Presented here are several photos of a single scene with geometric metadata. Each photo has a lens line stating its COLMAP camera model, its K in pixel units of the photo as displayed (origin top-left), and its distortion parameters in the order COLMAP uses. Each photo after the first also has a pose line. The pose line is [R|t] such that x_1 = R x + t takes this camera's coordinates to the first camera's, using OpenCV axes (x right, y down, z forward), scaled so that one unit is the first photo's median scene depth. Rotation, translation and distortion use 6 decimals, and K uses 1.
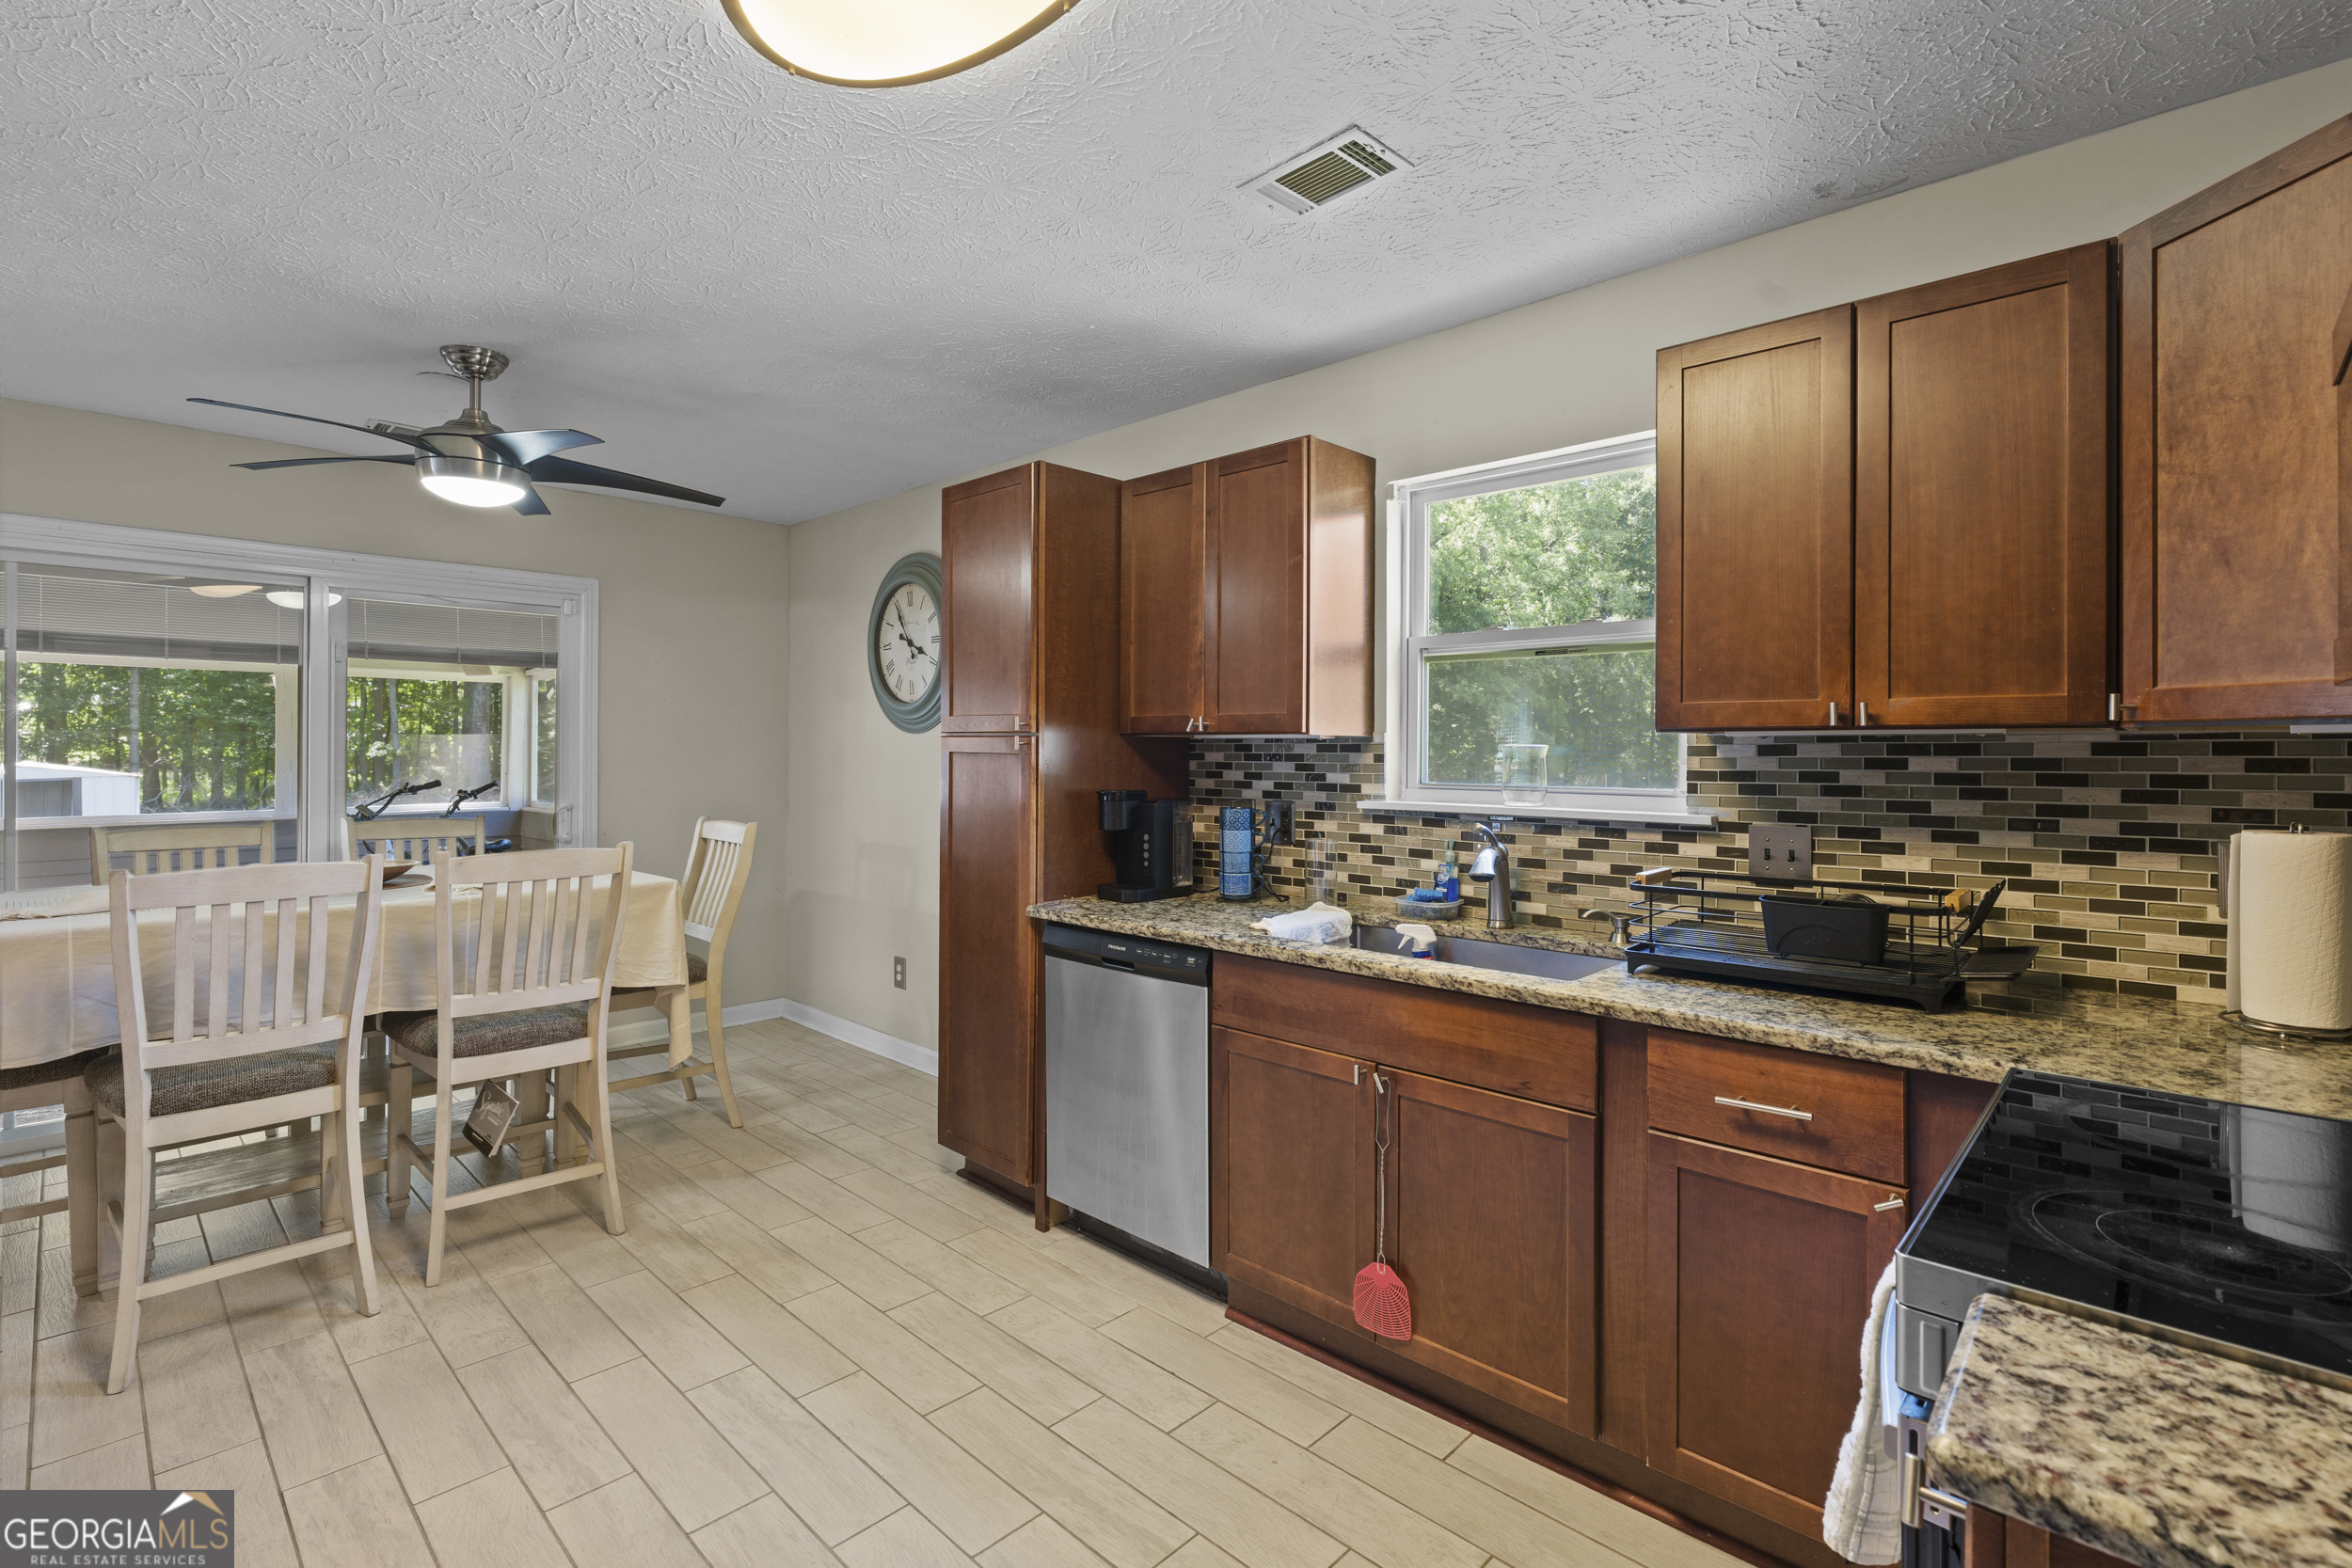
lens RADIAL K [[1067.5, 0, 1173.1], [0, 1067.5, 767.8], [0, 0, 1]] dist [-0.001555, 0.002096]
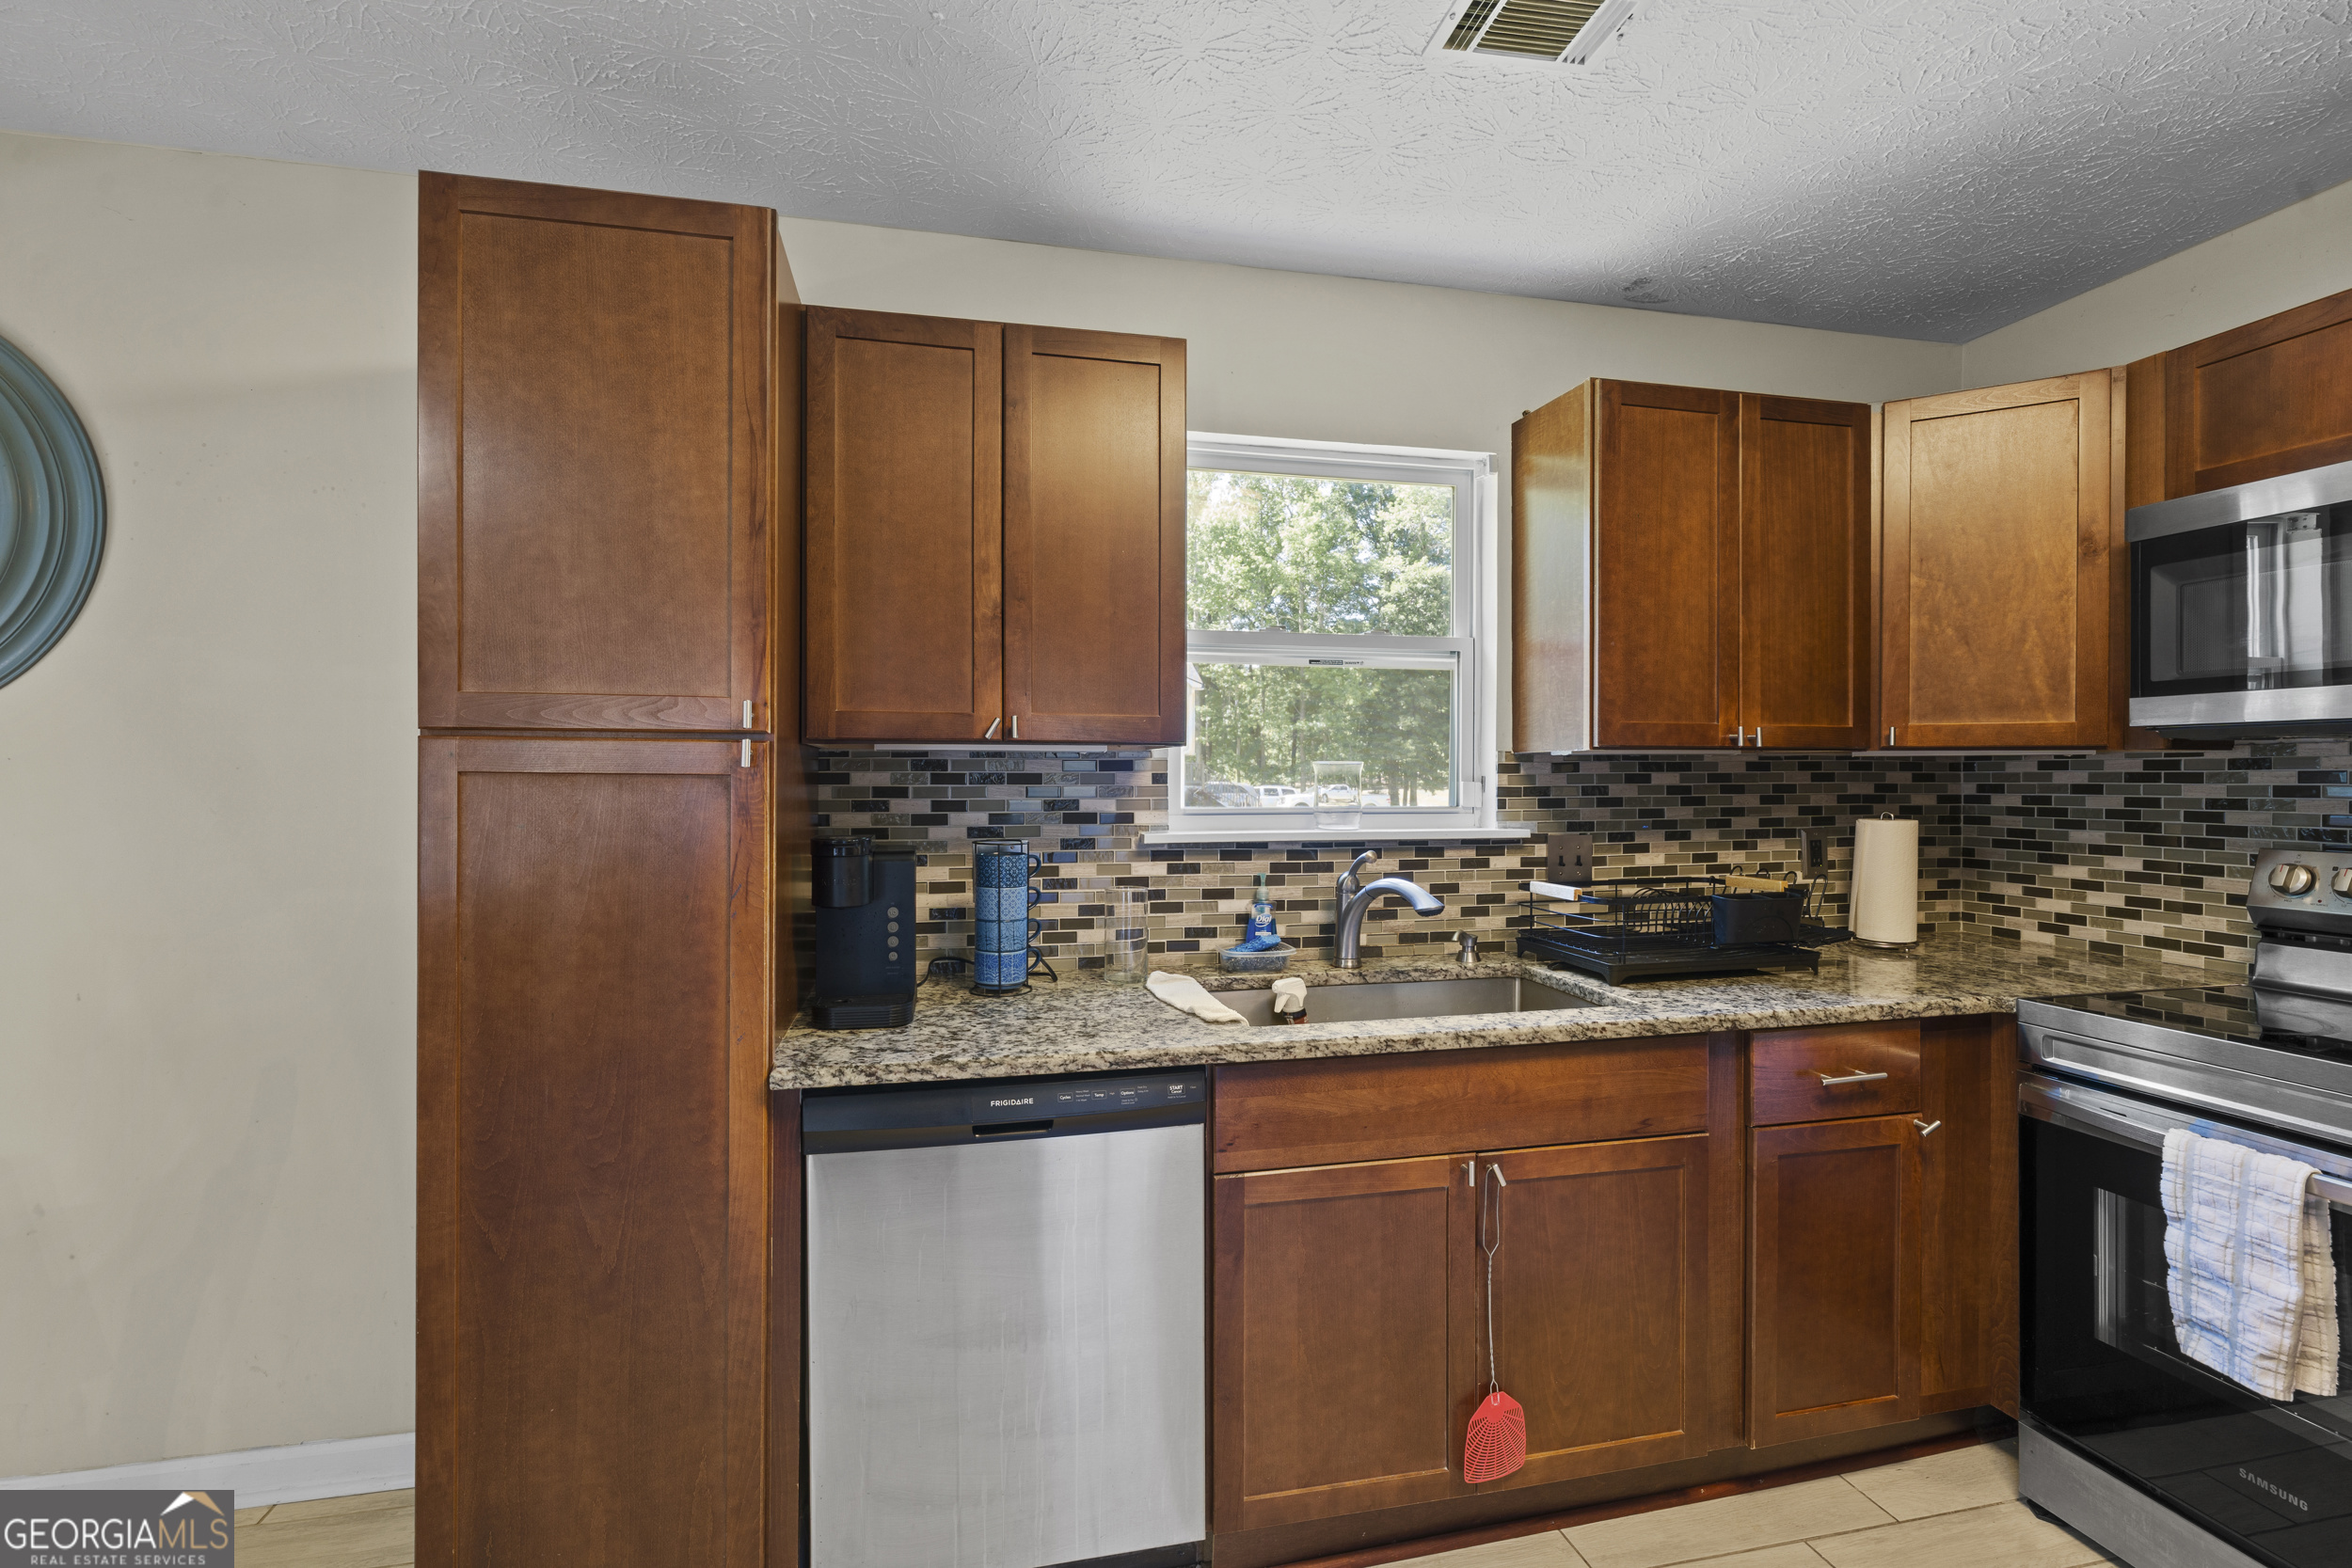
lens RADIAL K [[1076.5, 0, 1170.0], [0, 1076.5, 786.5], [0, 0, 1]] dist [-0.006293, 0.004900]
pose [[0.553387, -0.014130, 0.832804, -0.567716], [0.015756, 0.999855, 0.006495, -0.009835], [-0.832775, 0.009528, 0.553529, 0.679642]]
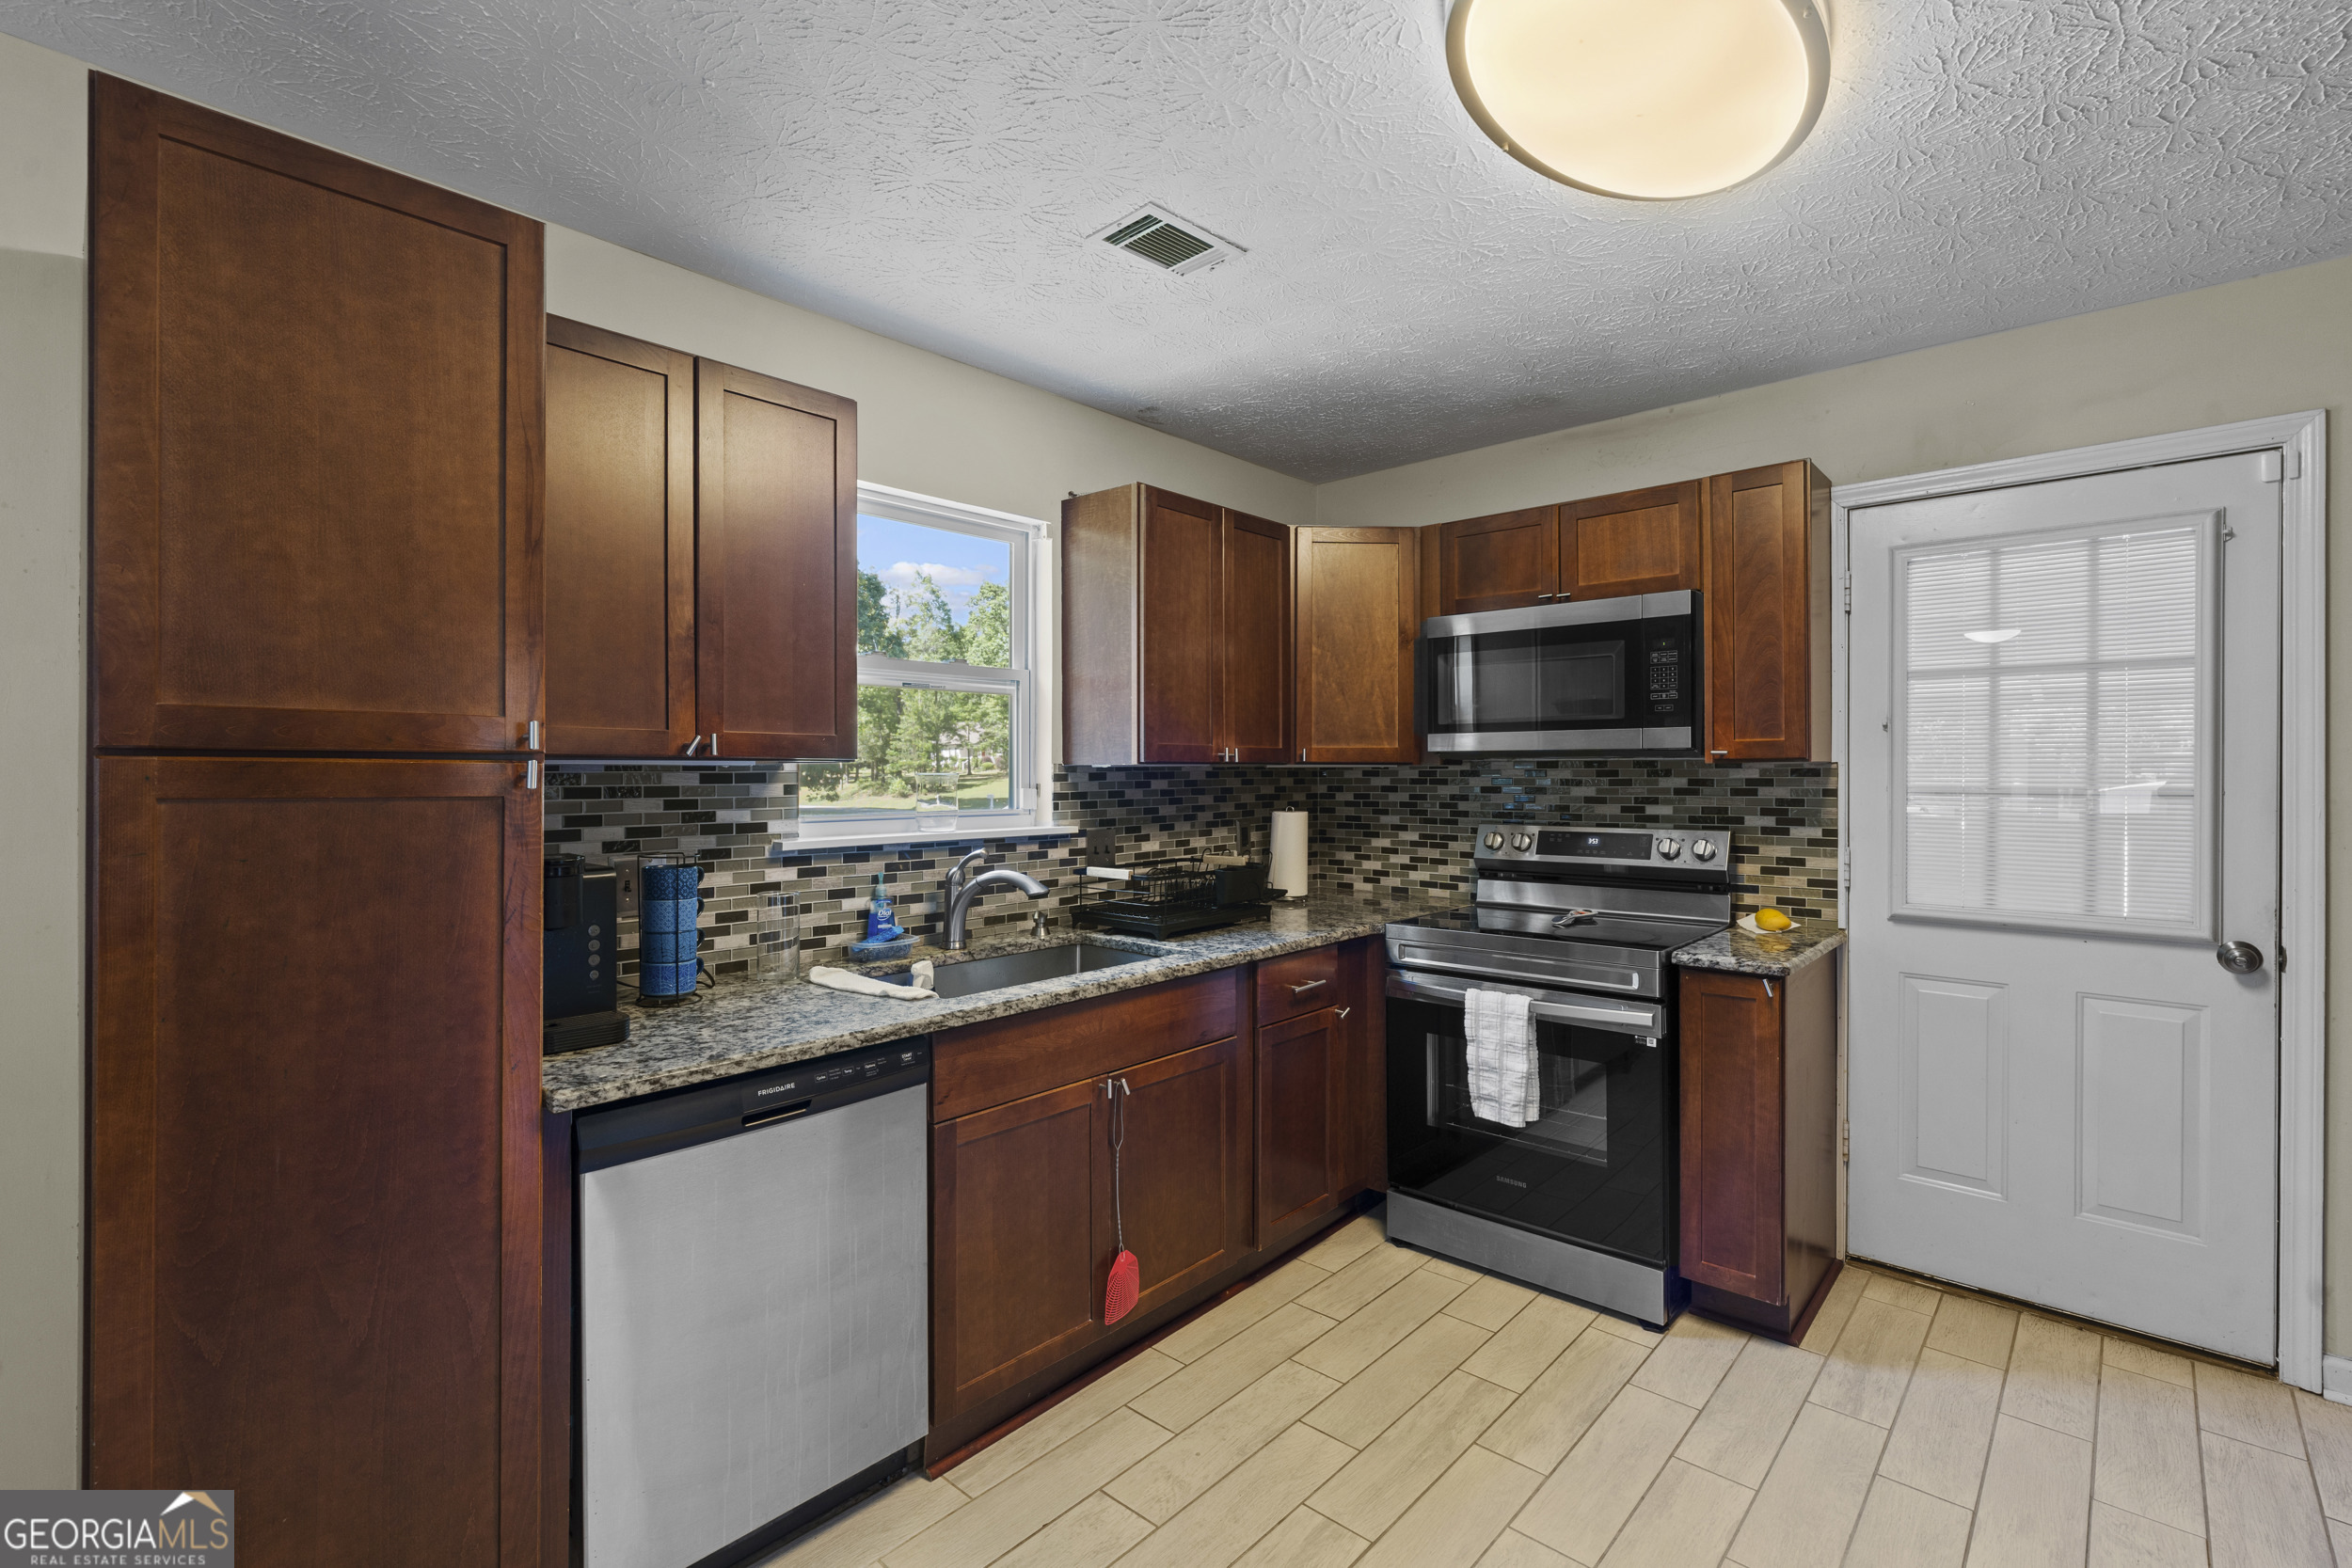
lens RADIAL K [[1062.4, 0, 1176.0], [0, 1062.4, 784.0], [0, 0, 1]] dist [-0.001579, 0.000864]
pose [[-0.025129, -0.016954, 0.999540, -0.800598], [0.017908, 0.999688, 0.017407, -0.027567], [-0.999524, 0.018337, -0.024817, 0.877253]]
